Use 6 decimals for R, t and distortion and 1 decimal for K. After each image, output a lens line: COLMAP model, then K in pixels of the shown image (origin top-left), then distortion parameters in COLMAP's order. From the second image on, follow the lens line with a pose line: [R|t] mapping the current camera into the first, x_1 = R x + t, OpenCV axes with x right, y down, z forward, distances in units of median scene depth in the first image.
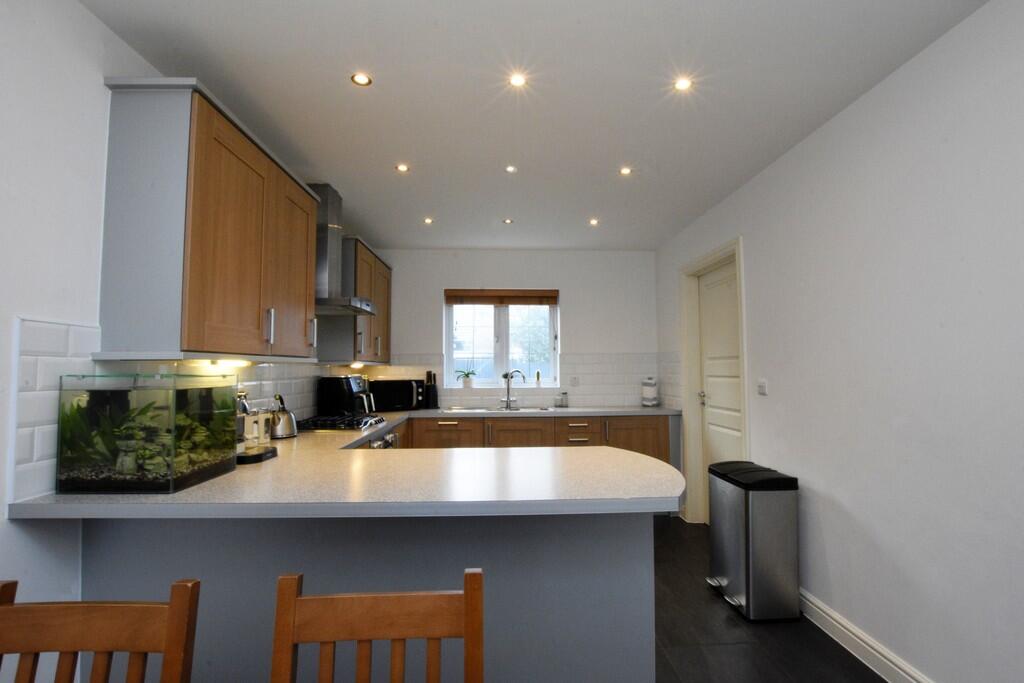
lens RADIAL K [[466.3, 0, 510.6], [0, 466.3, 348.5], [0, 0, 1]] dist [-0.018430, -0.000082]
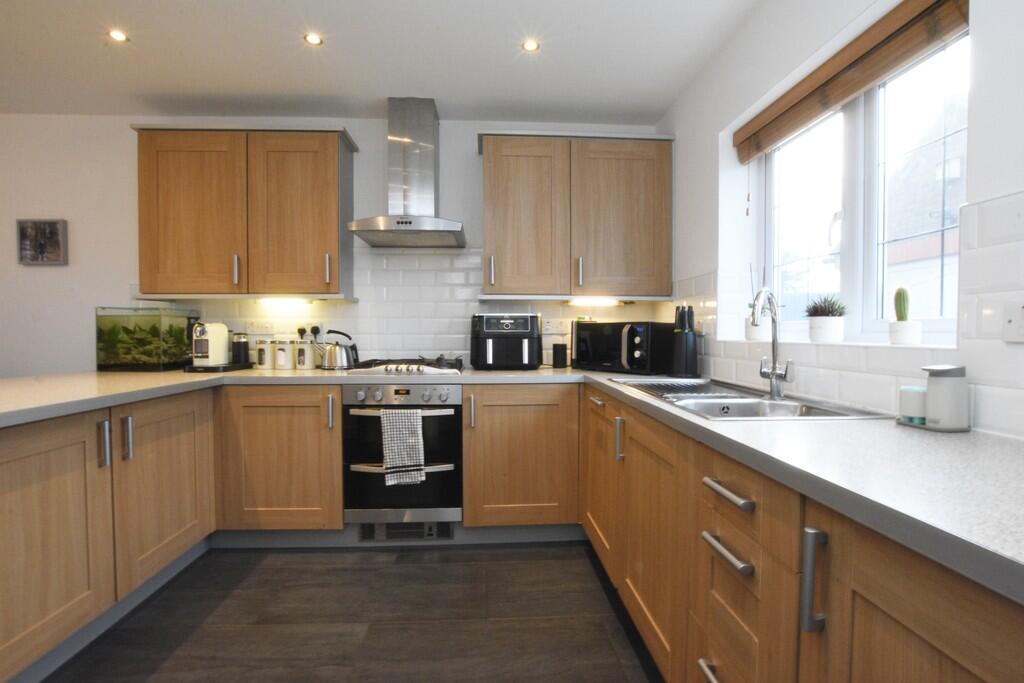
lens RADIAL K [[463.2, 0, 524.8], [0, 463.2, 345.6], [0, 0, 1]] dist [-0.018533, 0.000129]
pose [[0.034065, 0.034462, -0.998825, 0.368517], [0.043447, 0.998409, 0.035929, 0.071623], [0.998475, -0.044620, 0.032514, 0.862947]]
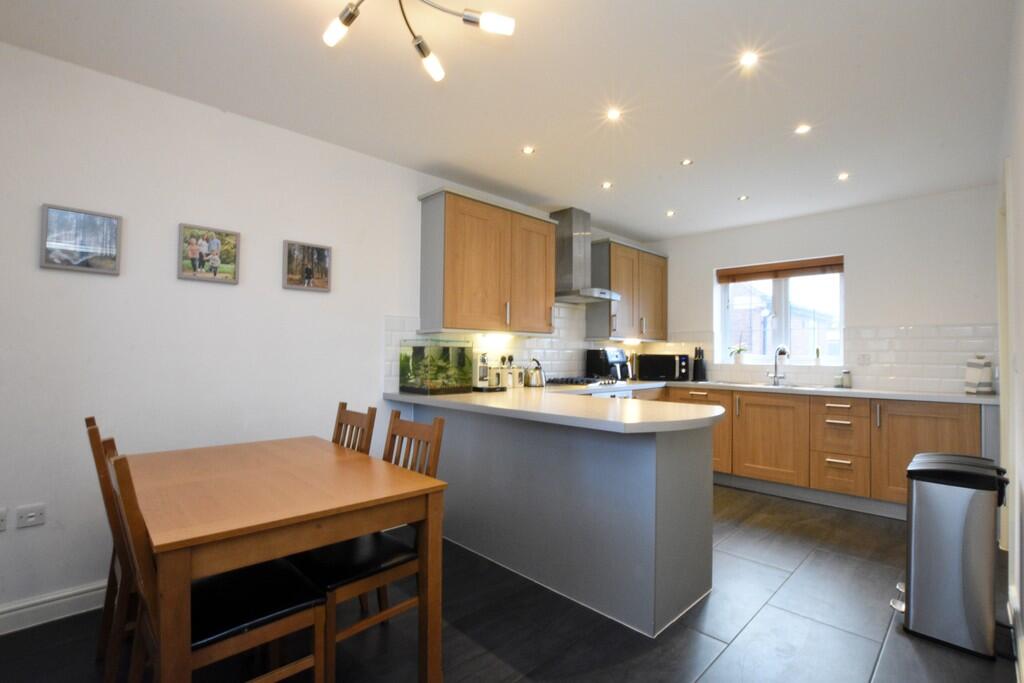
lens RADIAL K [[463.2, 0, 524.8], [0, 463.2, 345.6], [0, 0, 1]] dist [-0.018533, 0.000129]
pose [[0.691231, -0.001947, -0.722631, 0.352880], [0.020852, 0.999634, 0.017252, 0.019178], [0.722333, -0.026994, 0.691018, -0.043119]]
